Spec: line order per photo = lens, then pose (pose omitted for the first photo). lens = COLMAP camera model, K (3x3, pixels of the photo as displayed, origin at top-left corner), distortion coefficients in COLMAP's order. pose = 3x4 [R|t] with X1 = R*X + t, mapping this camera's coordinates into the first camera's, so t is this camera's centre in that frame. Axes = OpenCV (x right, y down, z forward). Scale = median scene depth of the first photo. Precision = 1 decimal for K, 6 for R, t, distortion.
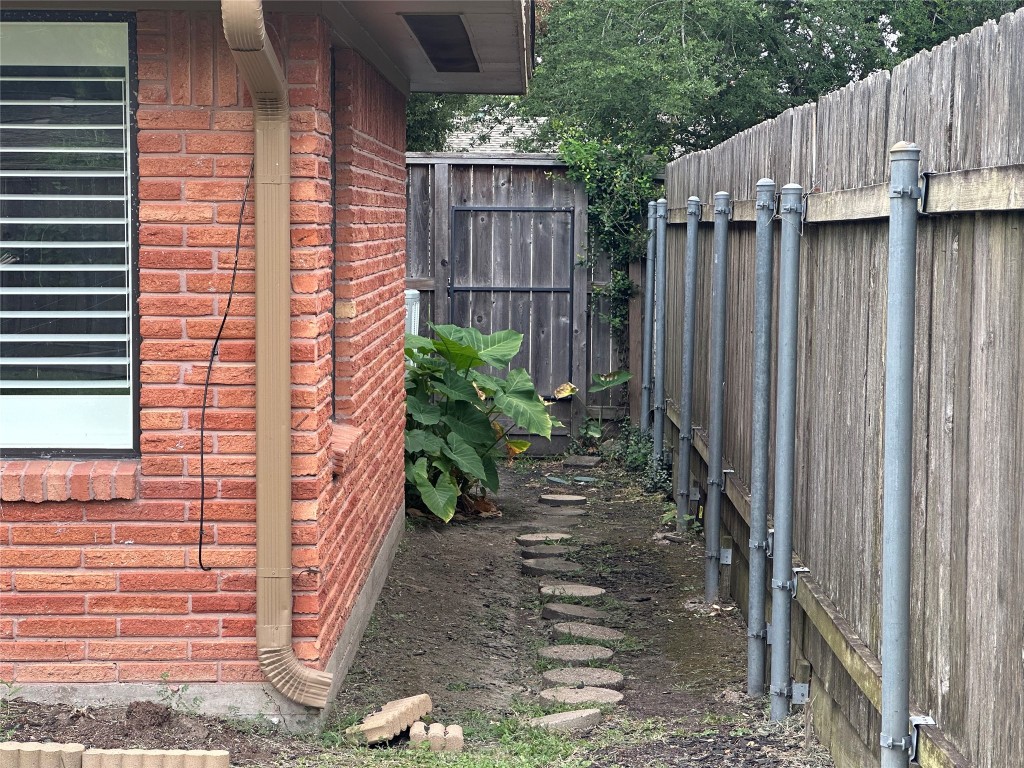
lens RADIAL K [[2274.3, 0, 513.2], [0, 2274.3, 384.6], [0, 0, 1]] dist [0.217732, 0.000000]
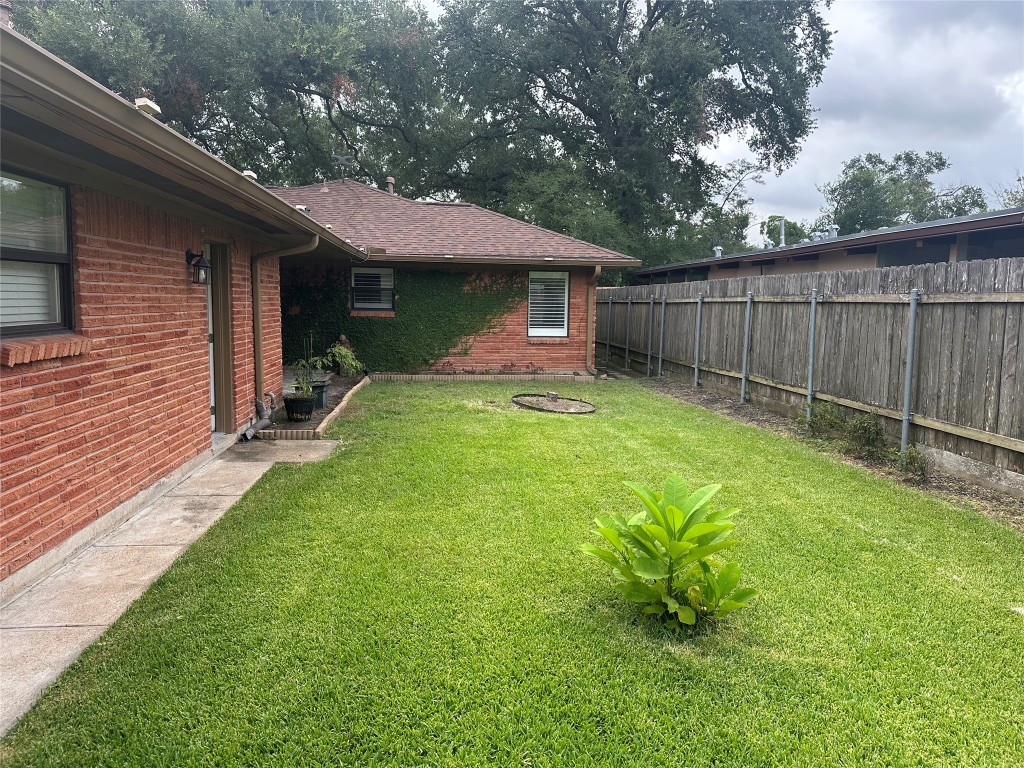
lens RADIAL K [[714.0, 0, 514.2], [0, 714.0, 389.7], [0, 0, 1]] dist [0.060814, -0.068617]
pose [[0.993457, -0.001190, 0.114203, -0.548745], [-0.004242, 0.998871, 0.047308, 0.084623], [-0.114130, -0.047483, 0.992330, -1.041407]]
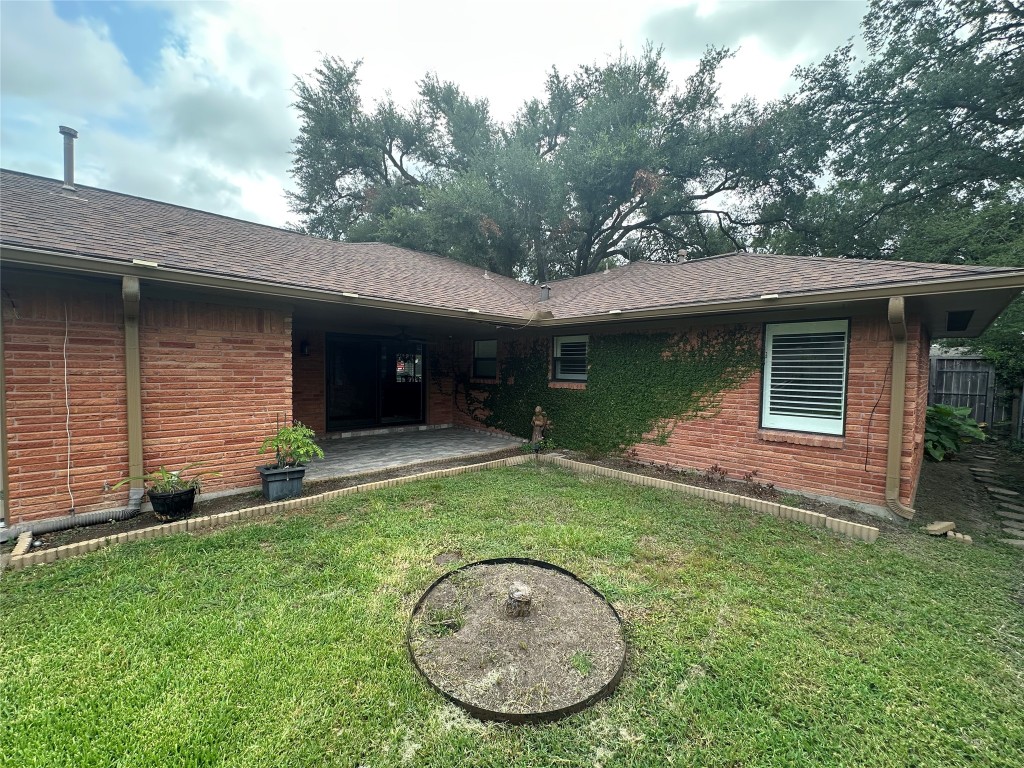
lens RADIAL K [[409.9, 0, 511.9], [0, 409.9, 384.0], [0, 0, 1]] dist [-0.000231, 0.000013]
pose [[0.692881, 0.034782, -0.720212, -0.061850], [-0.064615, 0.997812, -0.013975, -0.009583], [0.718151, 0.056219, 0.693613, 0.155373]]
